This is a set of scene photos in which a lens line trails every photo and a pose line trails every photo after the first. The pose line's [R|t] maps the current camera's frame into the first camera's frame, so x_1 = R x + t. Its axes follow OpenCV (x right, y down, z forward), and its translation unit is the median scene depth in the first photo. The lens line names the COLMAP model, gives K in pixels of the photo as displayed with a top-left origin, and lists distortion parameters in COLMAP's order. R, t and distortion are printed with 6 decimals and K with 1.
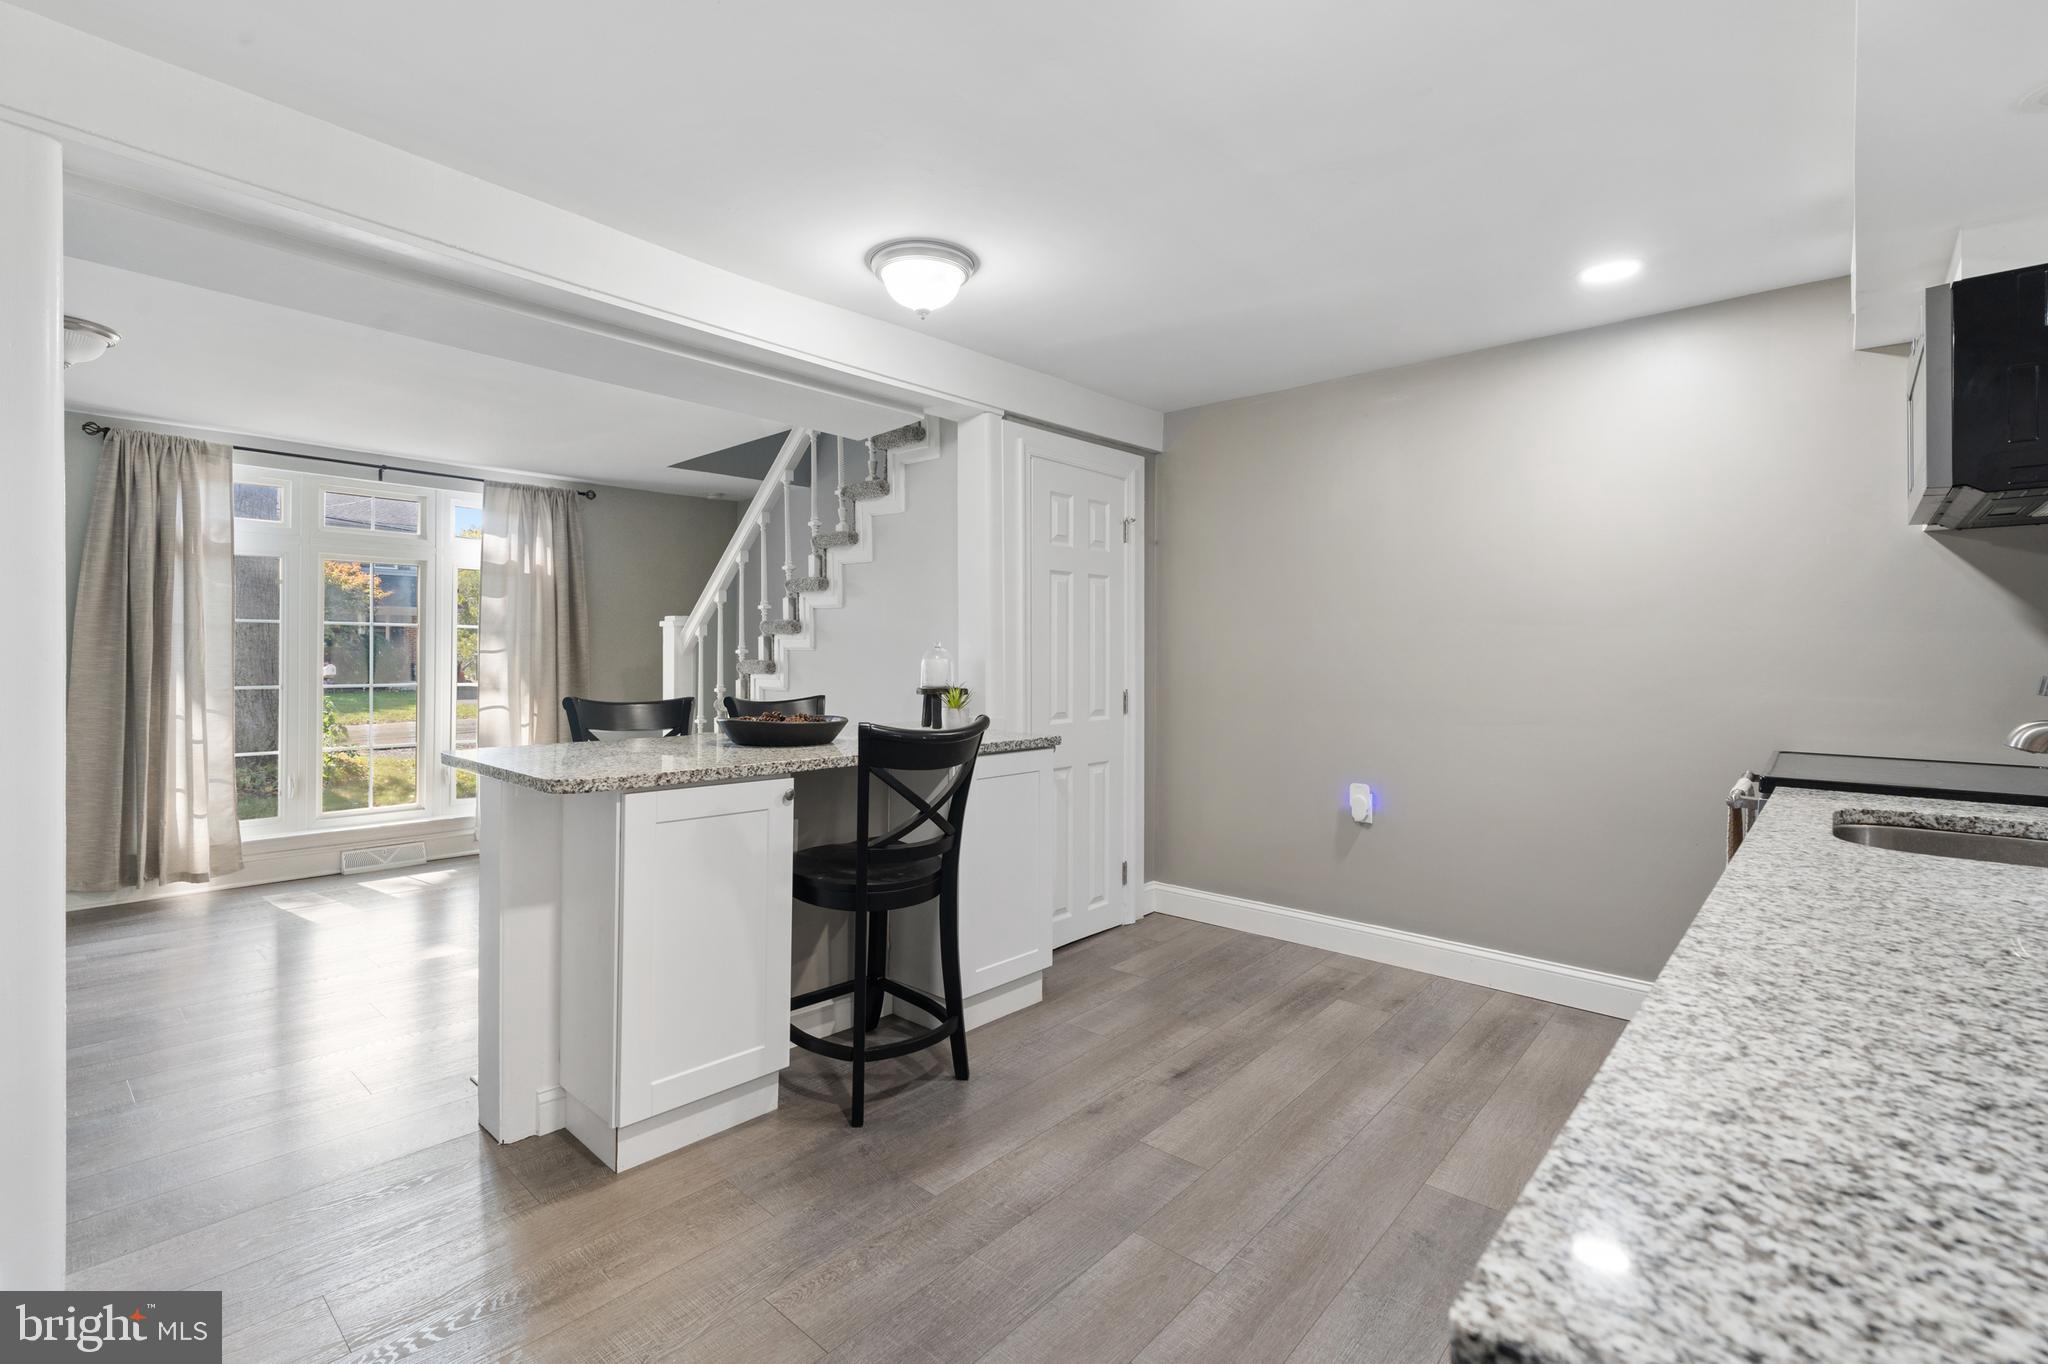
lens RADIAL K [[929.4, 0, 1002.8], [0, 929.4, 661.5], [0, 0, 1]] dist [-0.002098, -0.000663]
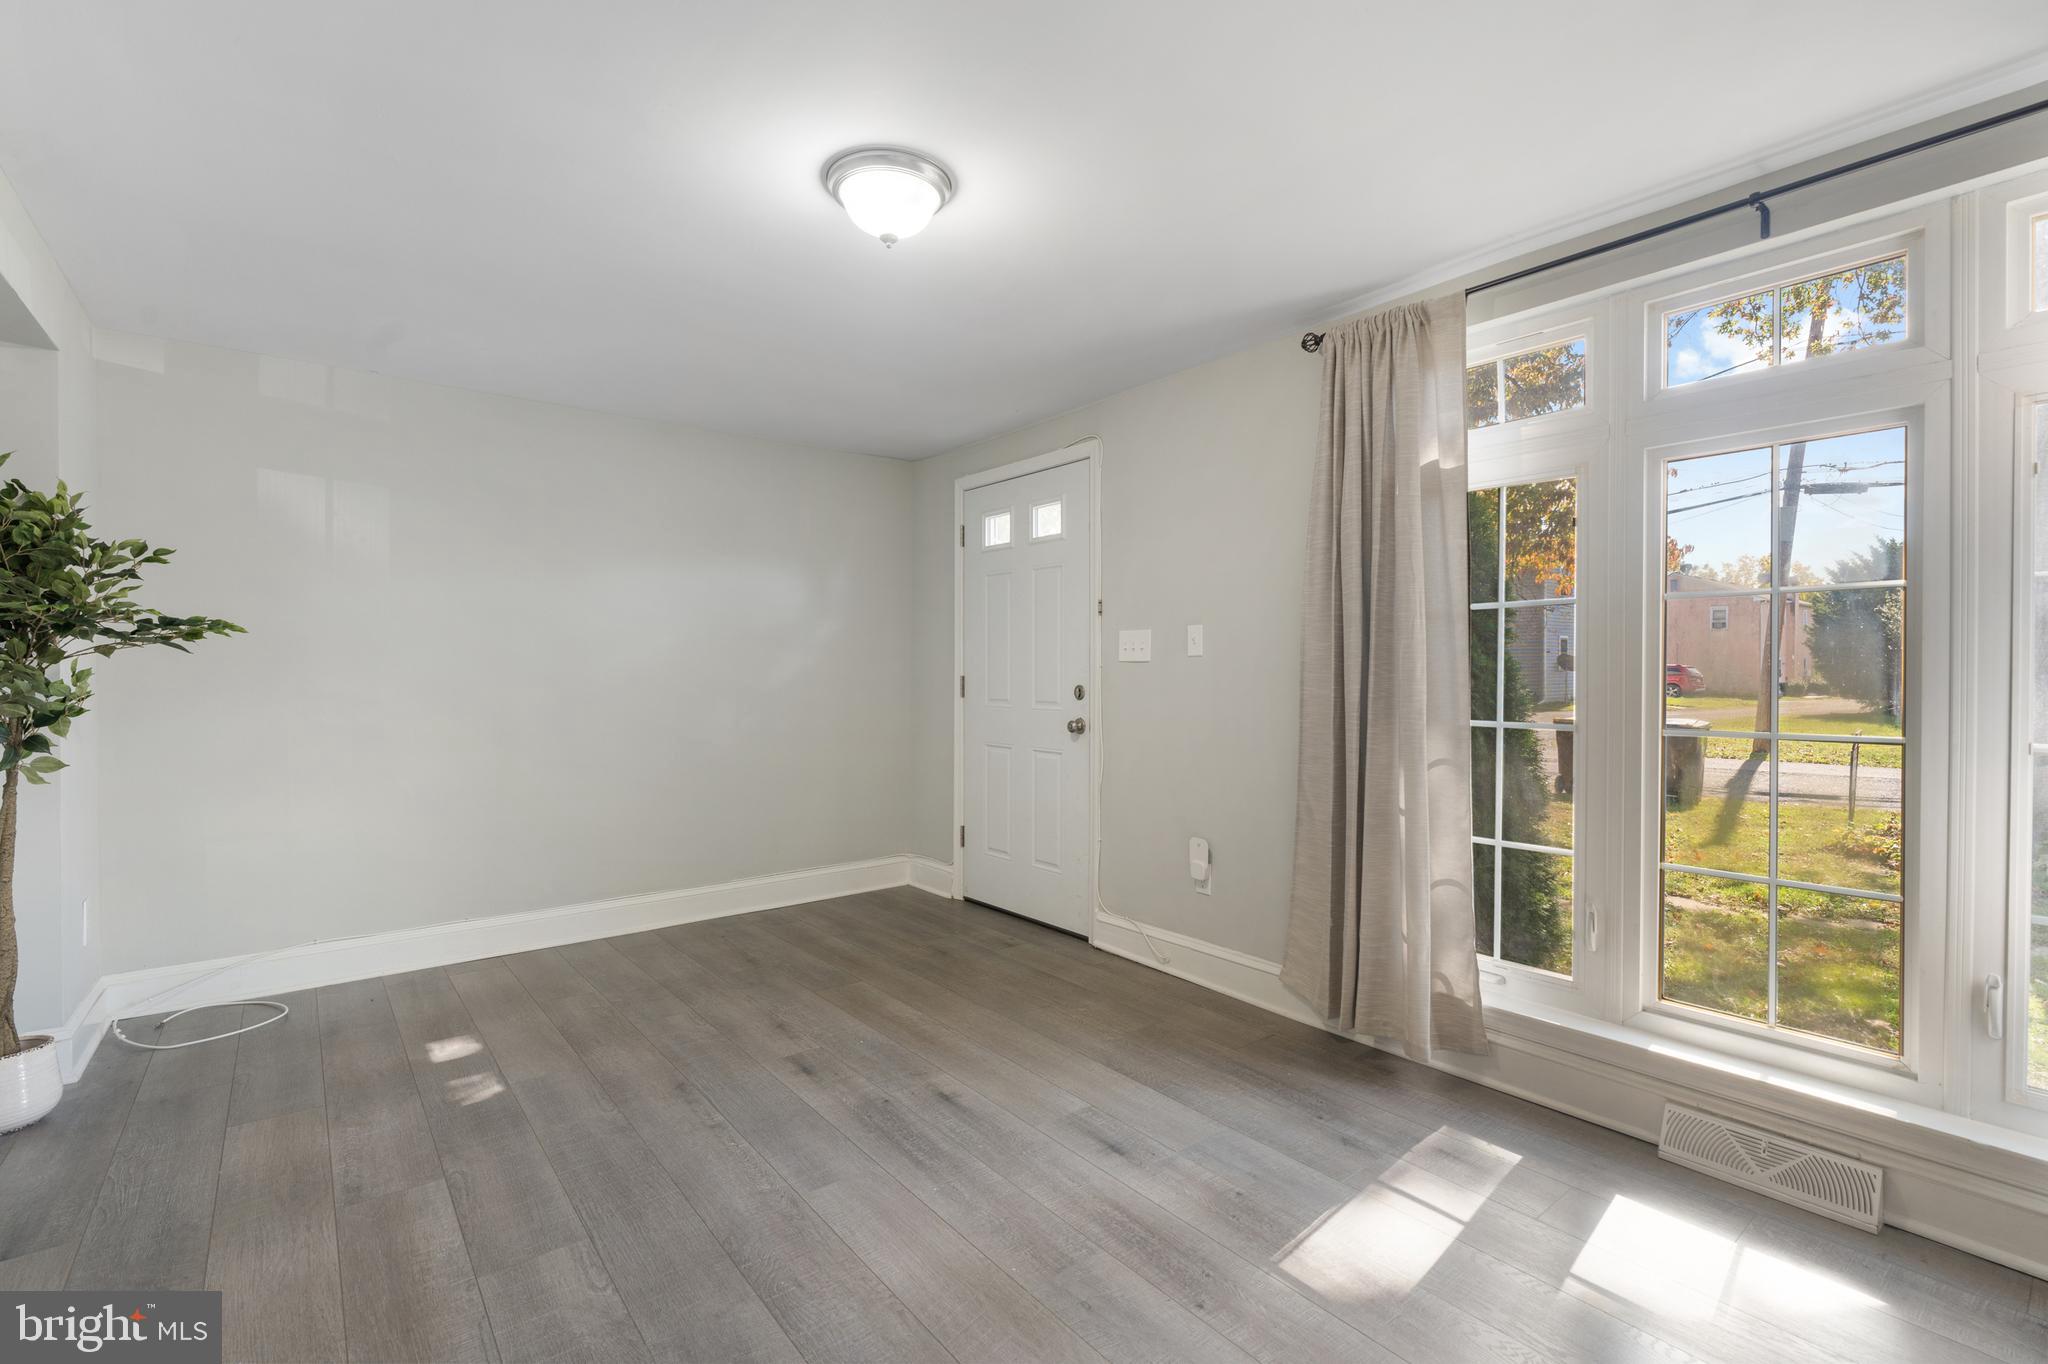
lens RADIAL K [[921.9, 0, 1024.0], [0, 921.9, 682.0], [0, 0, 1]] dist [-0.006284, -0.000087]
pose [[-0.146862, 0.004451, -0.989147, -0.298035], [-0.005286, 0.999972, 0.005284, 0.001822], [0.989143, 0.006004, -0.146835, 1.030572]]
